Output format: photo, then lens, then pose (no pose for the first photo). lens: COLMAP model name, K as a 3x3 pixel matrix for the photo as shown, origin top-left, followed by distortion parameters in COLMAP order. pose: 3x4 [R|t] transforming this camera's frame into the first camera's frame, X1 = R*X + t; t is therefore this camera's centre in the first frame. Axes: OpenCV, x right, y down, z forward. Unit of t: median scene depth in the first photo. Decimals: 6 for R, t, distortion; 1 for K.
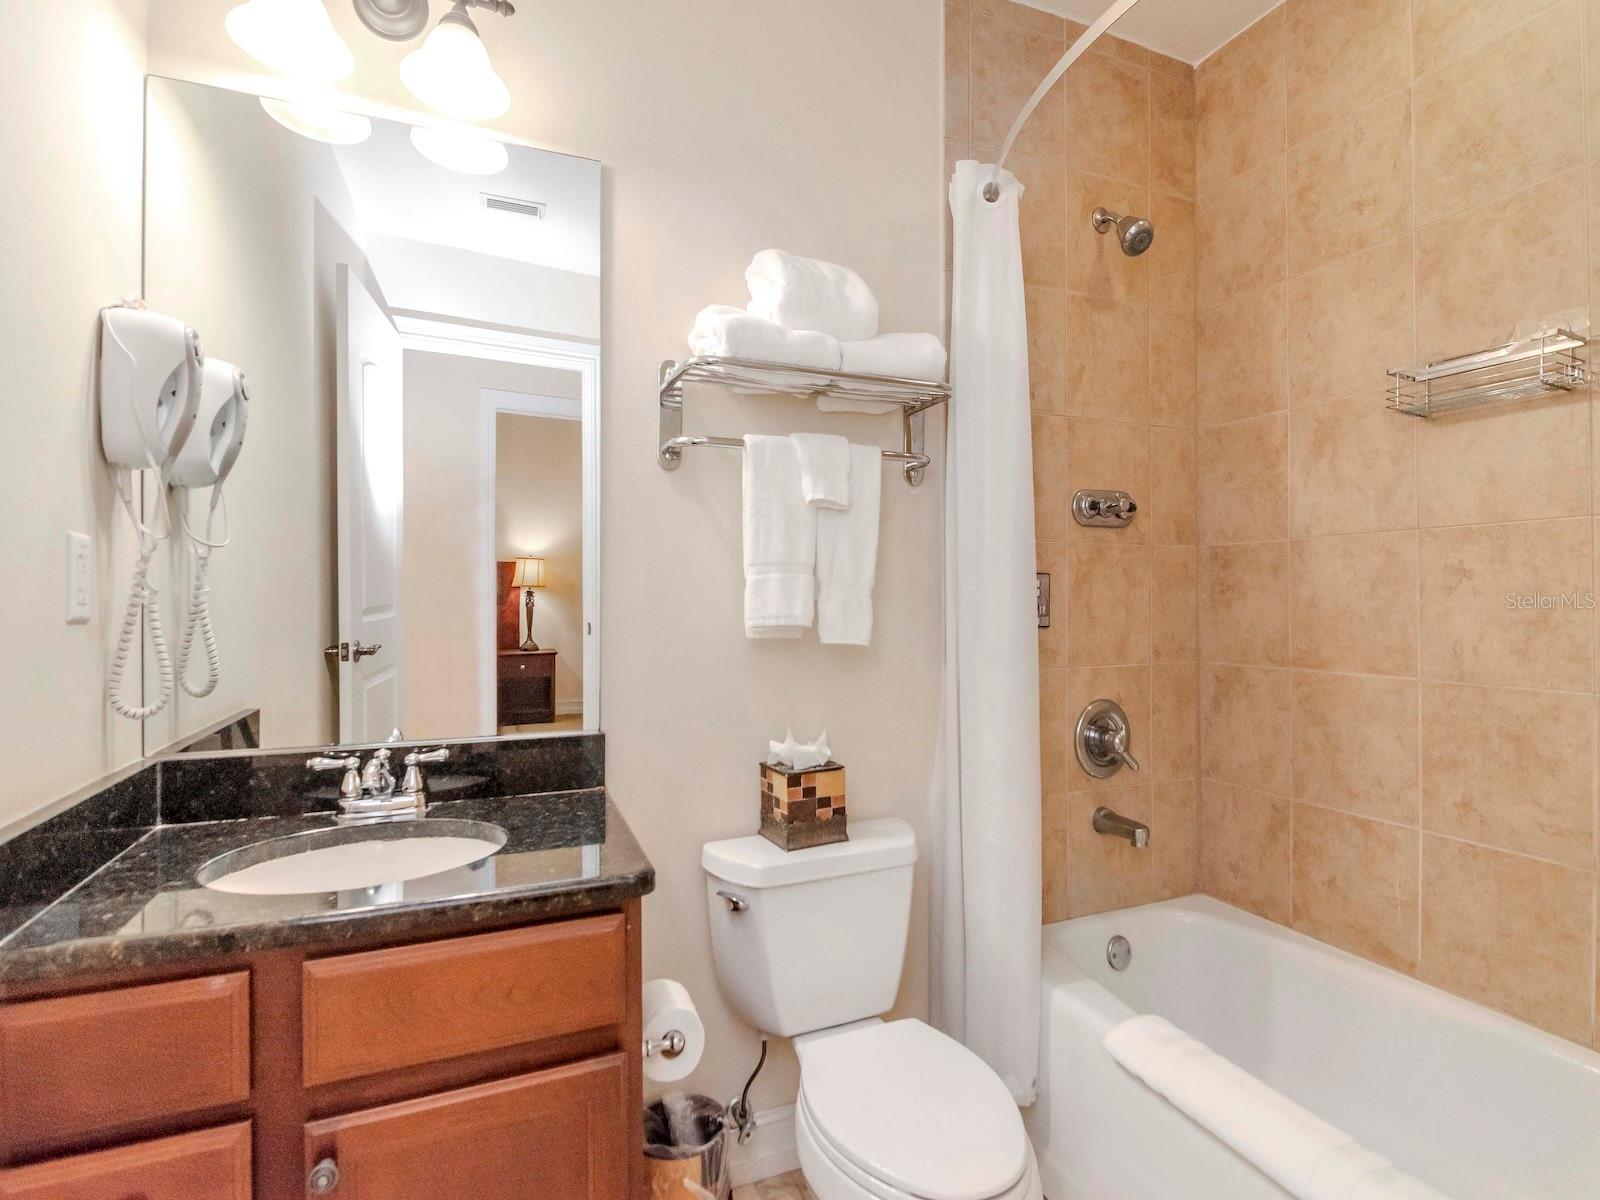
lens RADIAL K [[788.9, 0, 806.4], [0, 788.9, 593.4], [0, 0, 1]] dist [-0.010738, -0.000070]
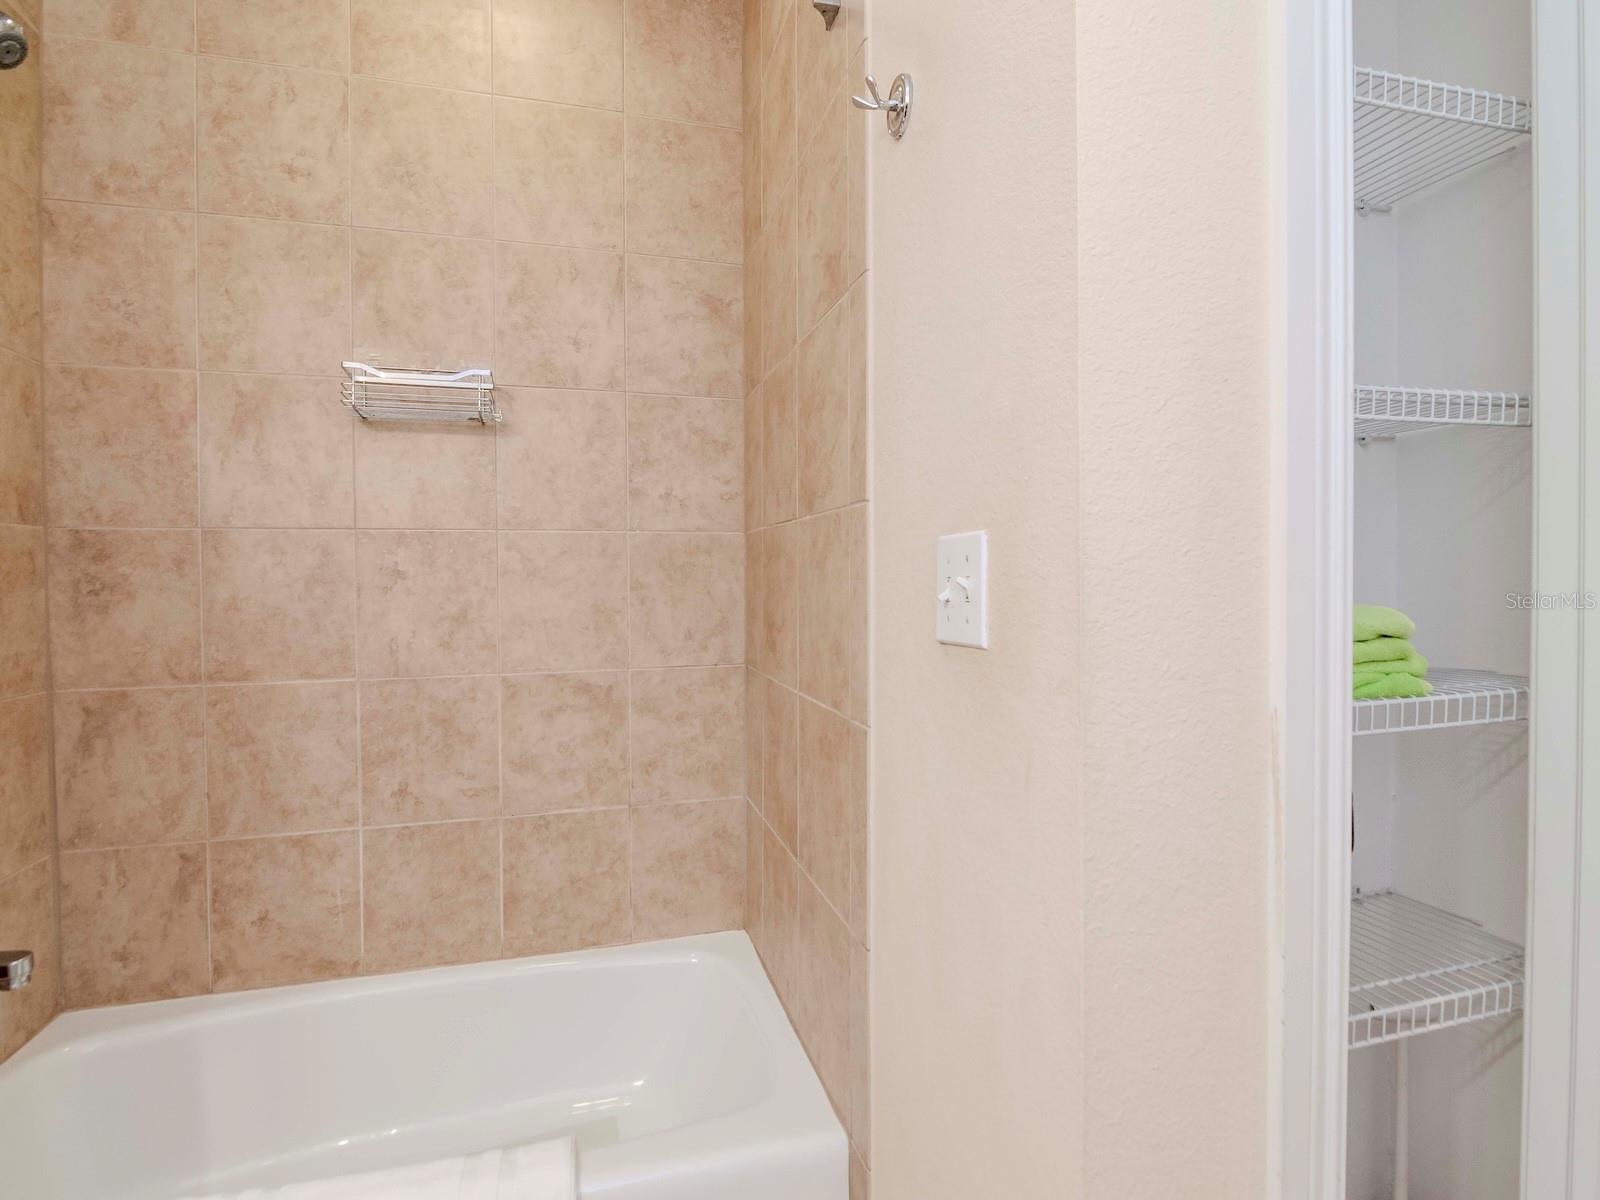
lens RADIAL K [[788.9, 0, 806.4], [0, 788.9, 593.4], [0, 0, 1]] dist [-0.010738, -0.000070]
pose [[0.132198, -0.014819, 0.991113, -0.127159], [-0.000105, 0.999888, 0.014965, -0.014183], [-0.991223, -0.002082, 0.132181, 0.274362]]
